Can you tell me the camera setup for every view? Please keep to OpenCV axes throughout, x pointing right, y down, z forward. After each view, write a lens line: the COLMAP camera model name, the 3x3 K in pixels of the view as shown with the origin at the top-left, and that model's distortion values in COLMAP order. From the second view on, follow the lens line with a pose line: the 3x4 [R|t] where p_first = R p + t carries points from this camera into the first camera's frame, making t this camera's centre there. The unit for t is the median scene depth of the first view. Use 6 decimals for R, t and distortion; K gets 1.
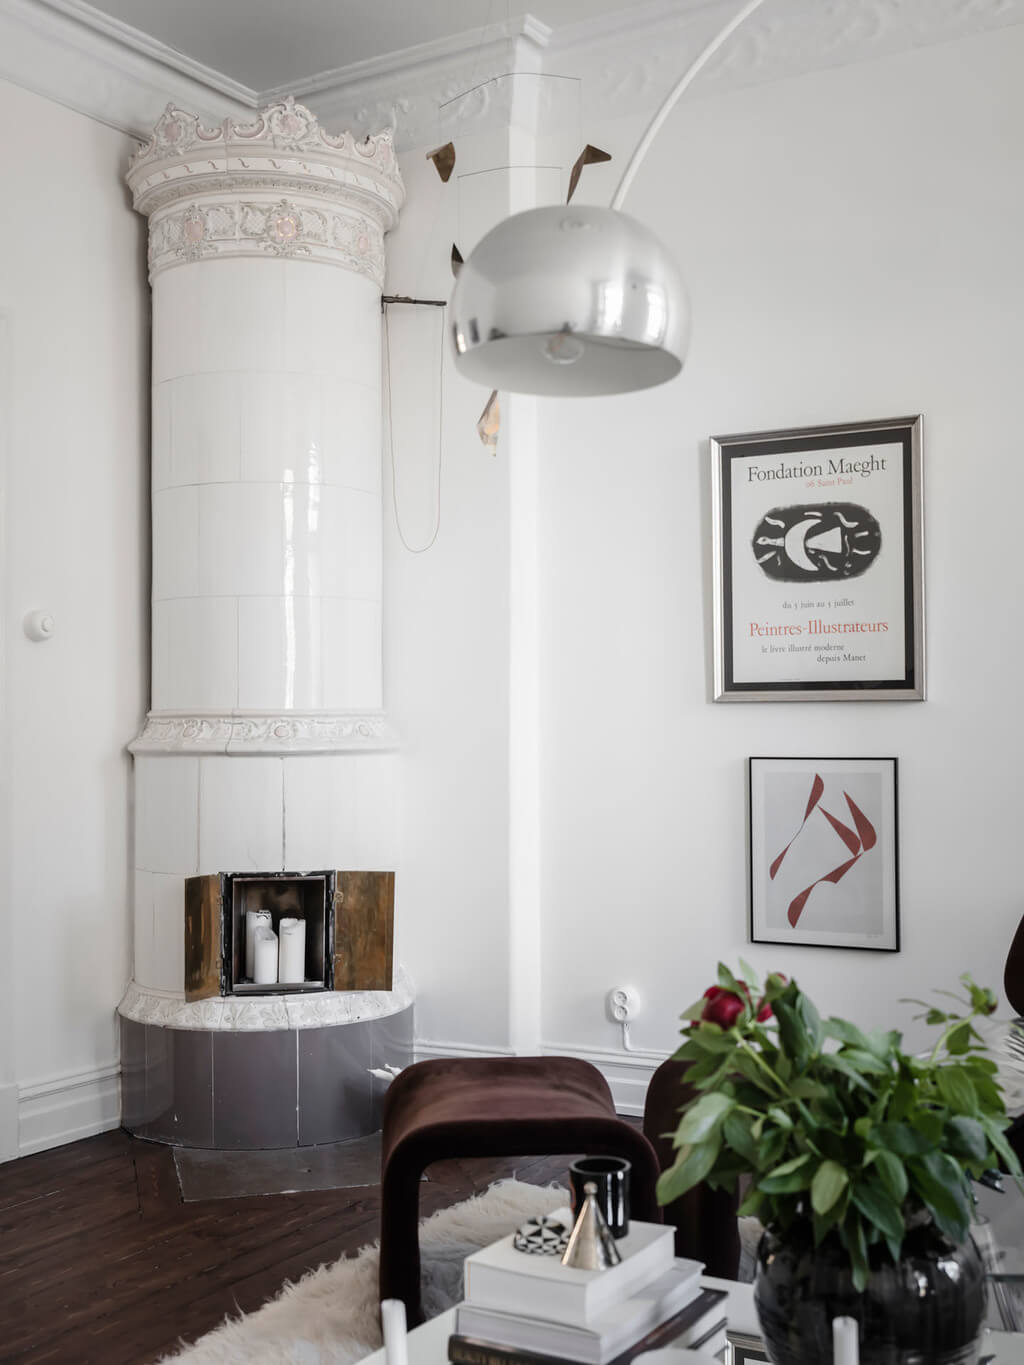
lens RADIAL K [[1558.9, 0, 578.5], [0, 1558.9, 690.8], [0, 0, 1]] dist [-0.015816, 0.000000]
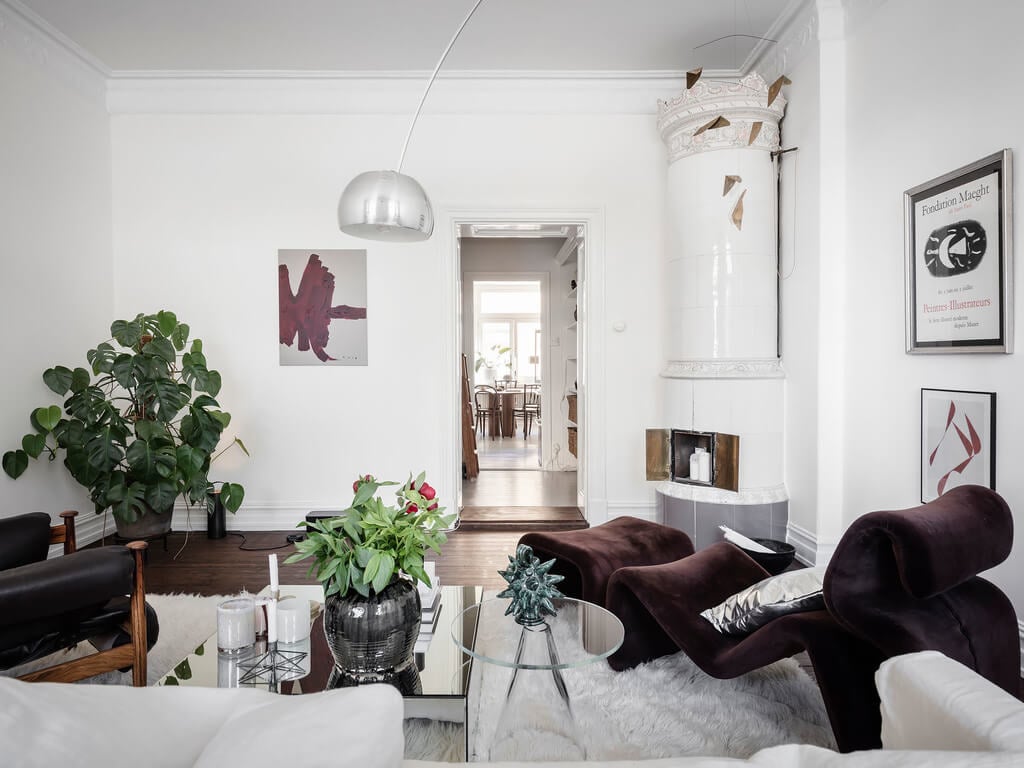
lens RADIAL K [[671.0, 0, 513.7], [0, 671.0, 372.1], [0, 0, 1]] dist [0.007032, -0.001779]
pose [[0.491338, 0.019218, -0.870757, 0.516413], [0.019589, 0.999260, 0.033108, -0.005494], [0.870749, -0.033325, 0.490597, 0.298366]]
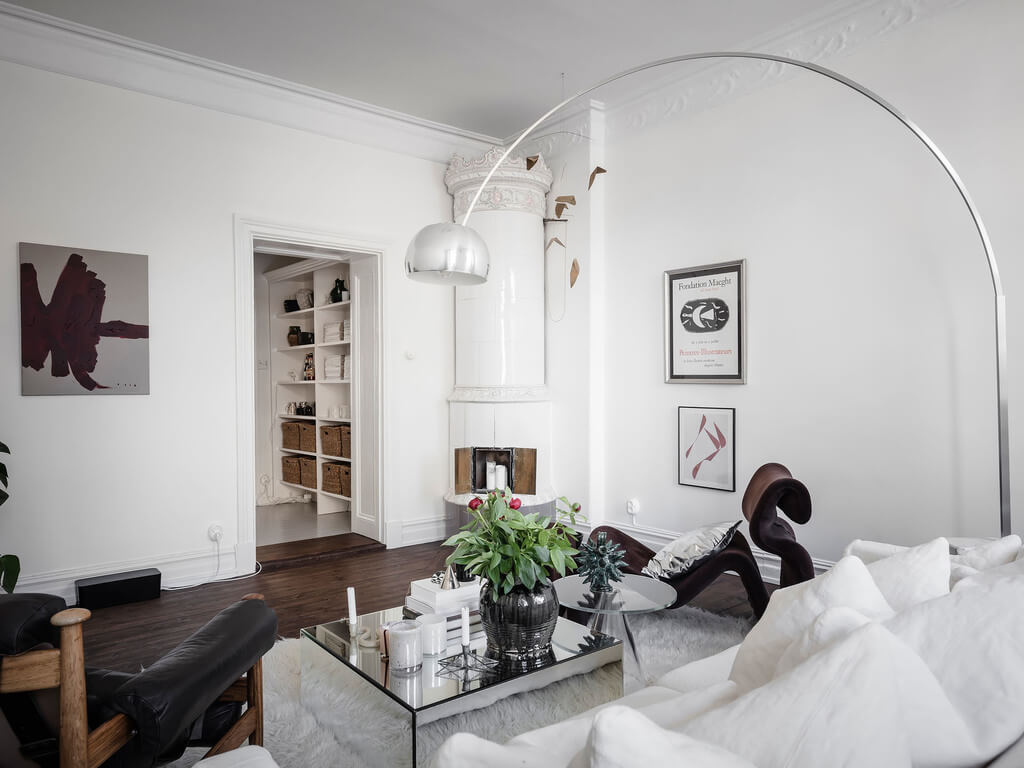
lens RADIAL K [[709.0, 0, 547.3], [0, 709.0, 389.3], [0, 0, 1]] dist [0.023780, -0.008801]
pose [[0.939521, 0.009505, -0.342358, 0.296921], [0.003503, 0.999296, 0.037357, -0.025266], [0.342472, -0.036297, 0.938826, -0.084417]]
